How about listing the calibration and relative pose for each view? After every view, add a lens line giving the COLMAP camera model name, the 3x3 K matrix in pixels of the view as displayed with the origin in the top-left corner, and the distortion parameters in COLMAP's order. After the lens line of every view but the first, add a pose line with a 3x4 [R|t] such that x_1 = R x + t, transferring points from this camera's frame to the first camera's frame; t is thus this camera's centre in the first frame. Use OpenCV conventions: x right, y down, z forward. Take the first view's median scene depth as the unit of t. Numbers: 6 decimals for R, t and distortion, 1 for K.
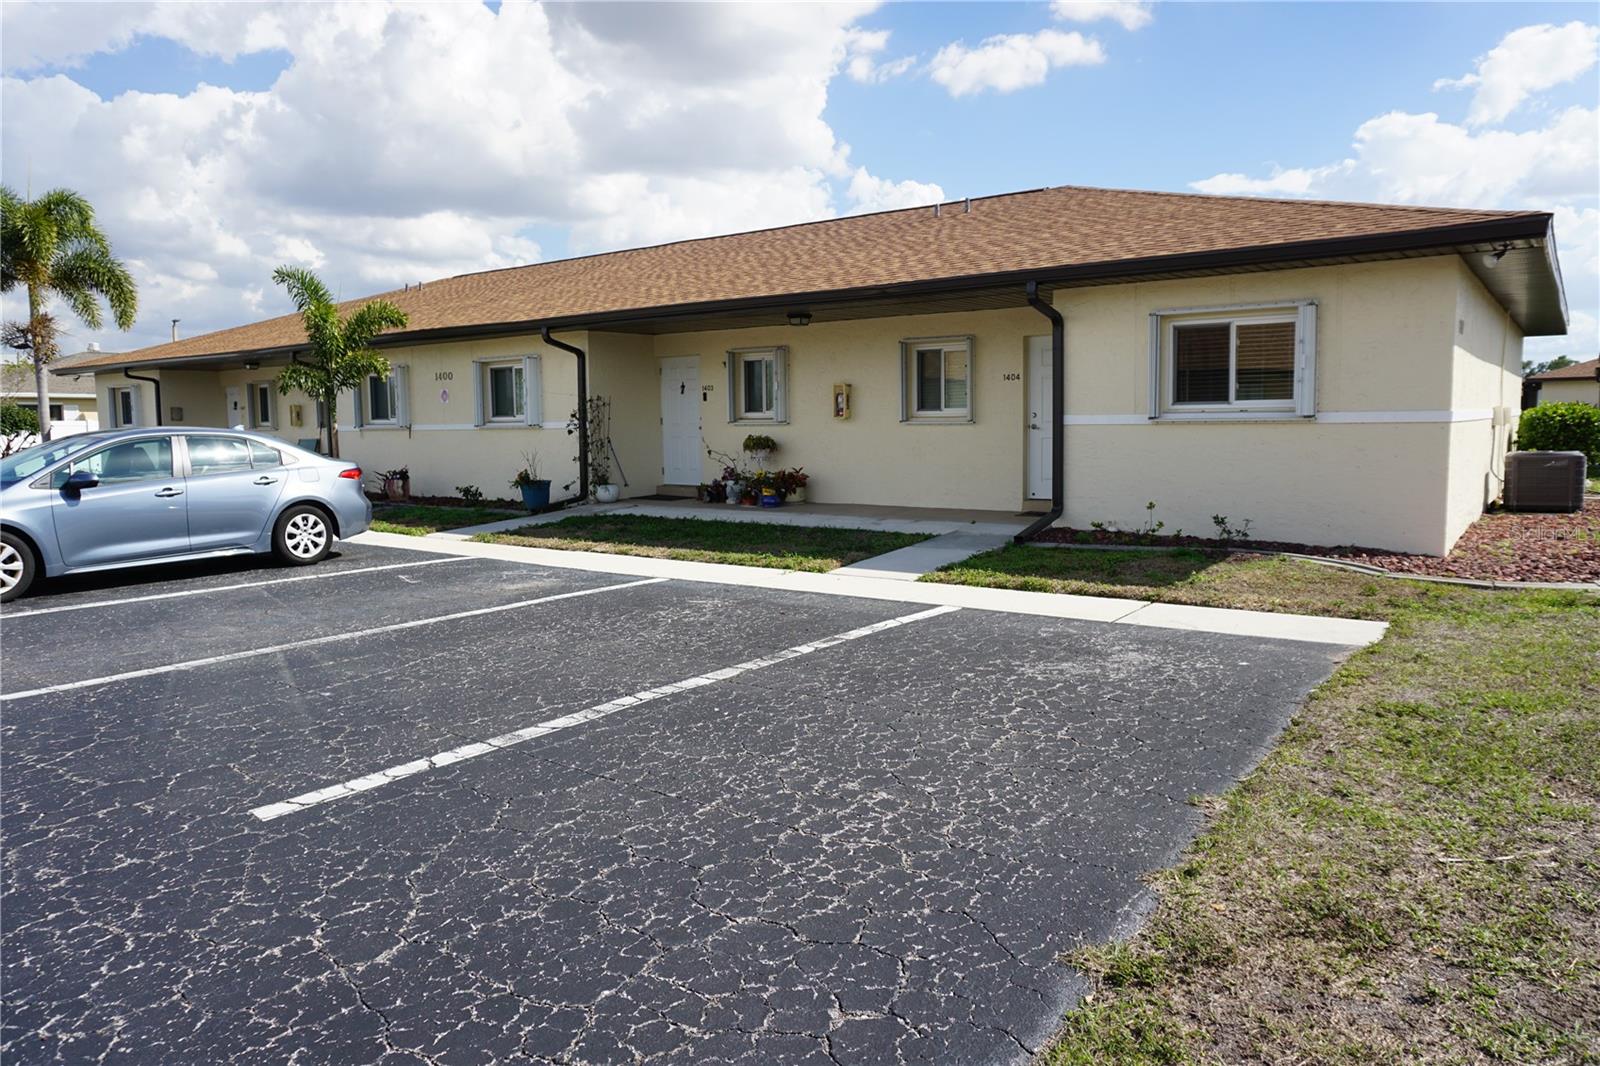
lens RADIAL K [[1074.0, 0, 801.0], [0, 1074.0, 531.3], [0, 0, 1]] dist [-0.044553, 0.032935]
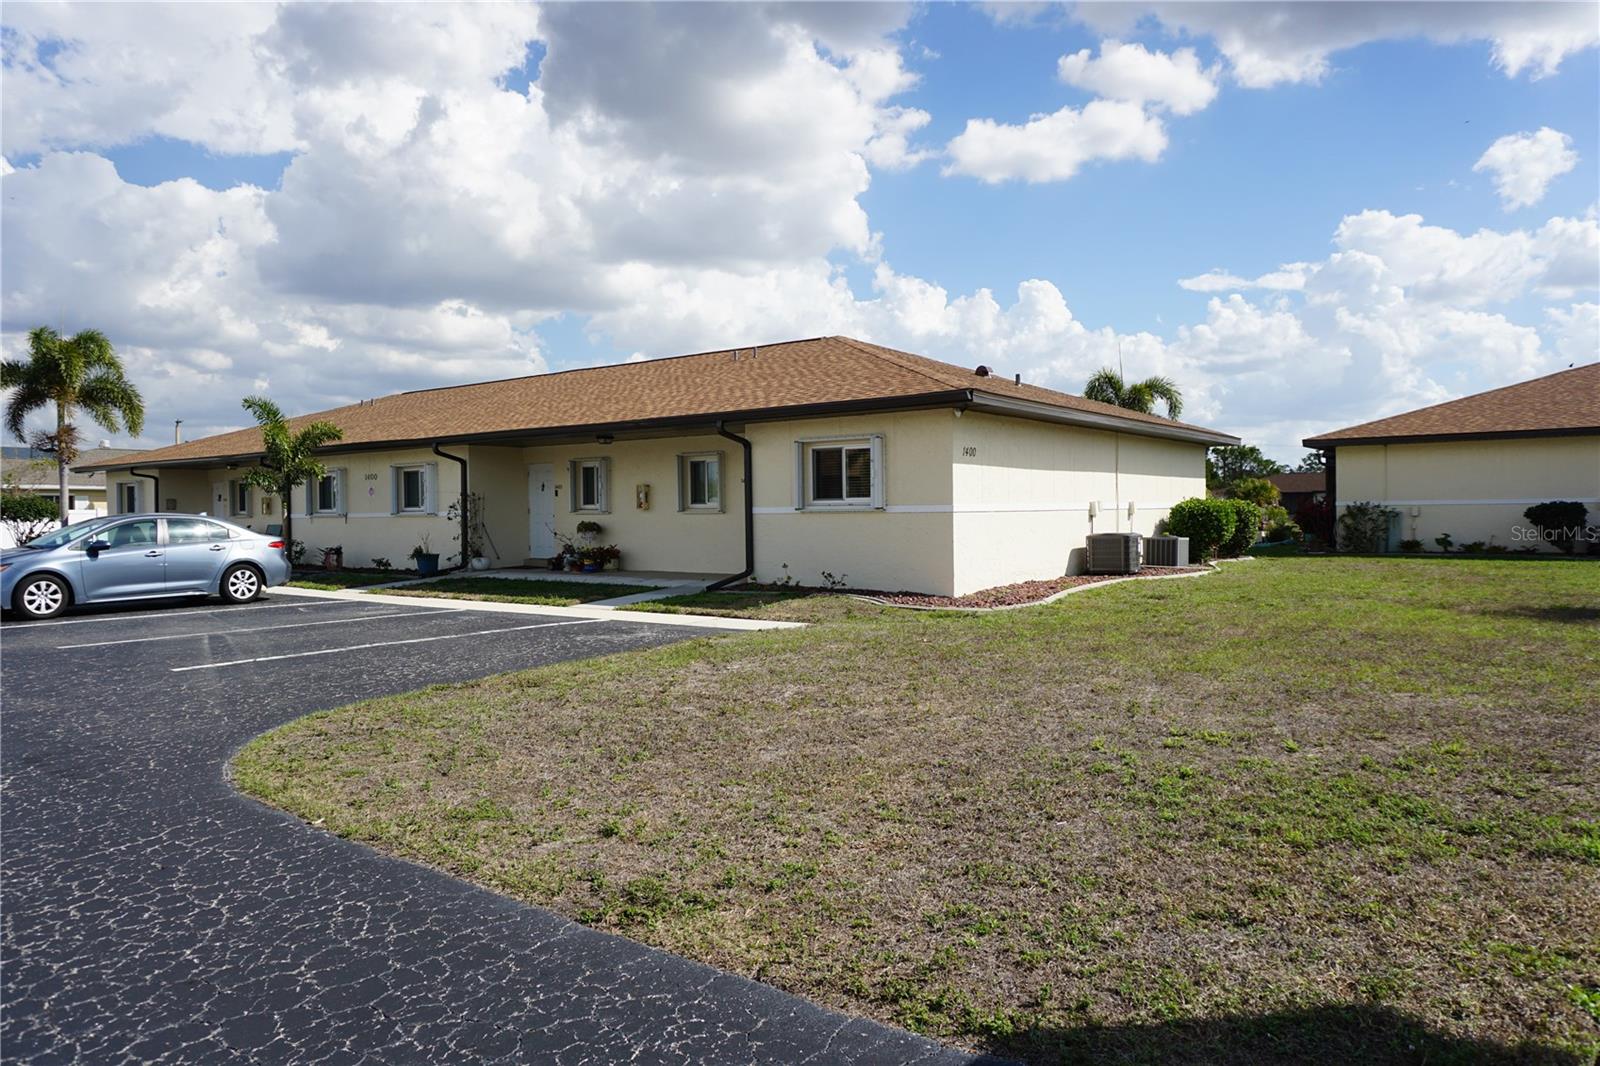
lens RADIAL K [[1074.0, 0, 801.0], [0, 1074.0, 531.3], [0, 0, 1]] dist [-0.044553, 0.032935]
pose [[0.999998, 0.002109, -0.000445, 0.249646], [-0.002139, 0.996417, -0.084553, 0.041224], [0.000265, 0.084554, 0.996419, -0.390785]]
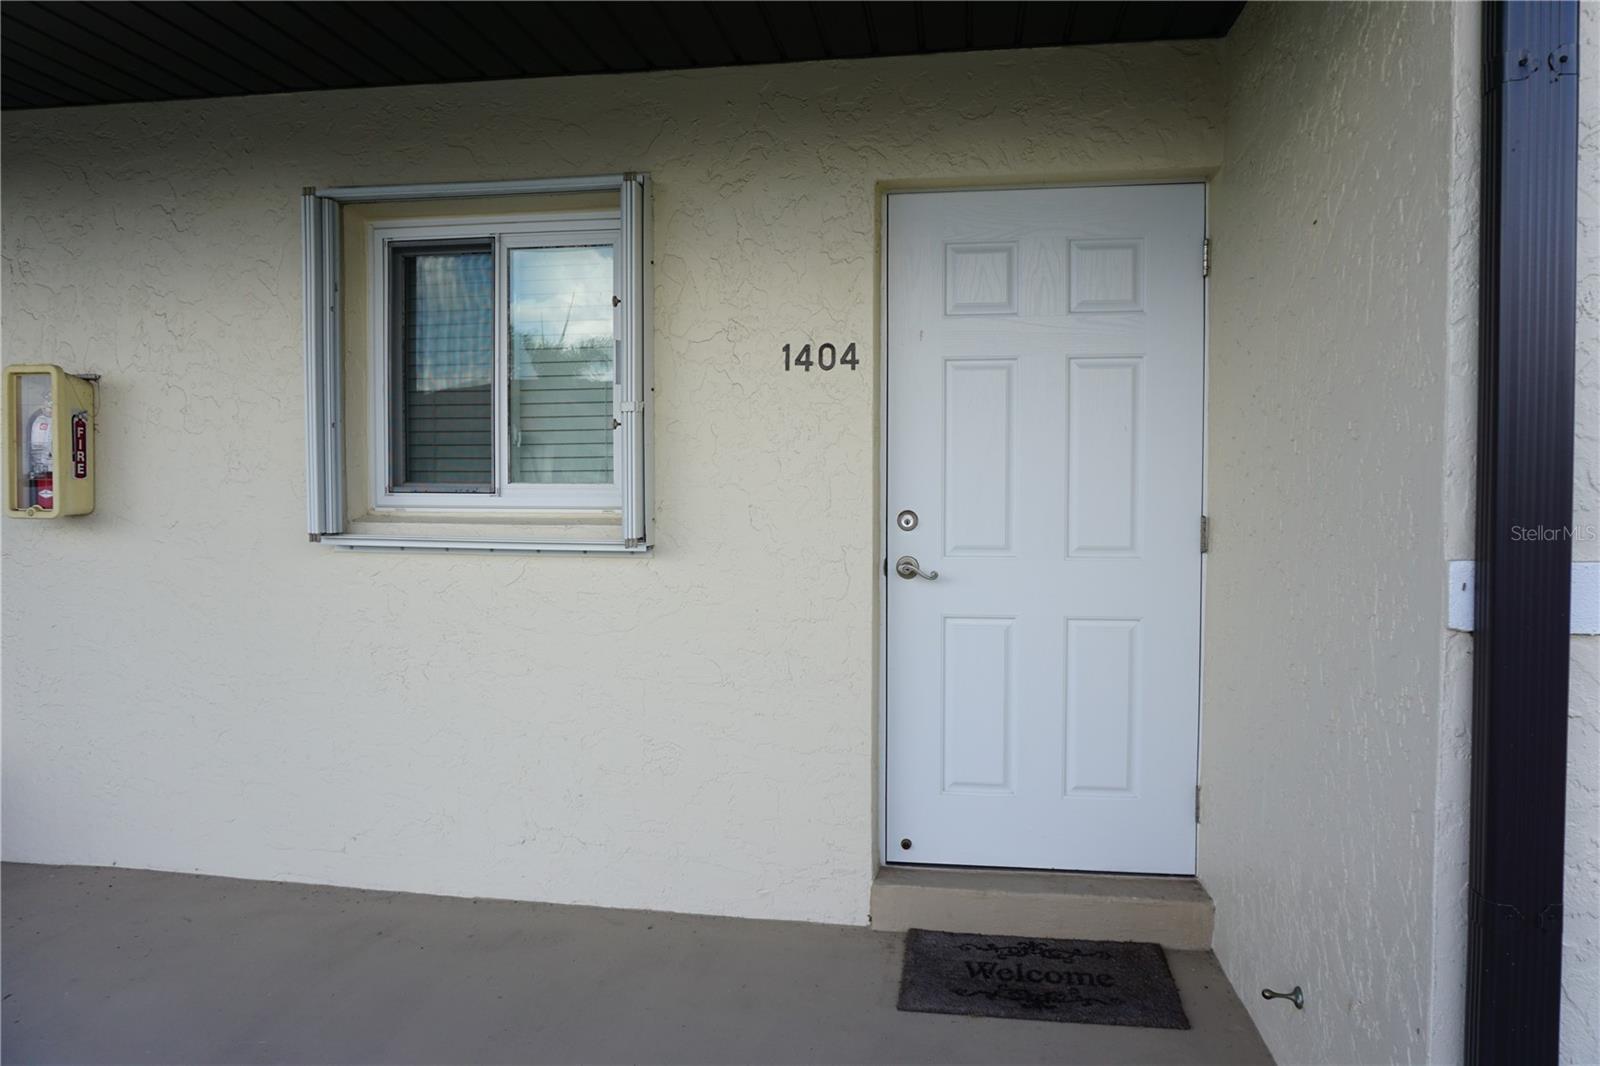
lens RADIAL K [[1074.0, 0, 801.0], [0, 1074.0, 531.3], [0, 0, 1]] dist [-0.044553, 0.032935]
pose [[0.895197, -0.003367, 0.445657, 0.083320], [0.029618, 0.998210, -0.051952, -0.087165], [-0.444685, 0.059707, 0.893695, 0.737090]]
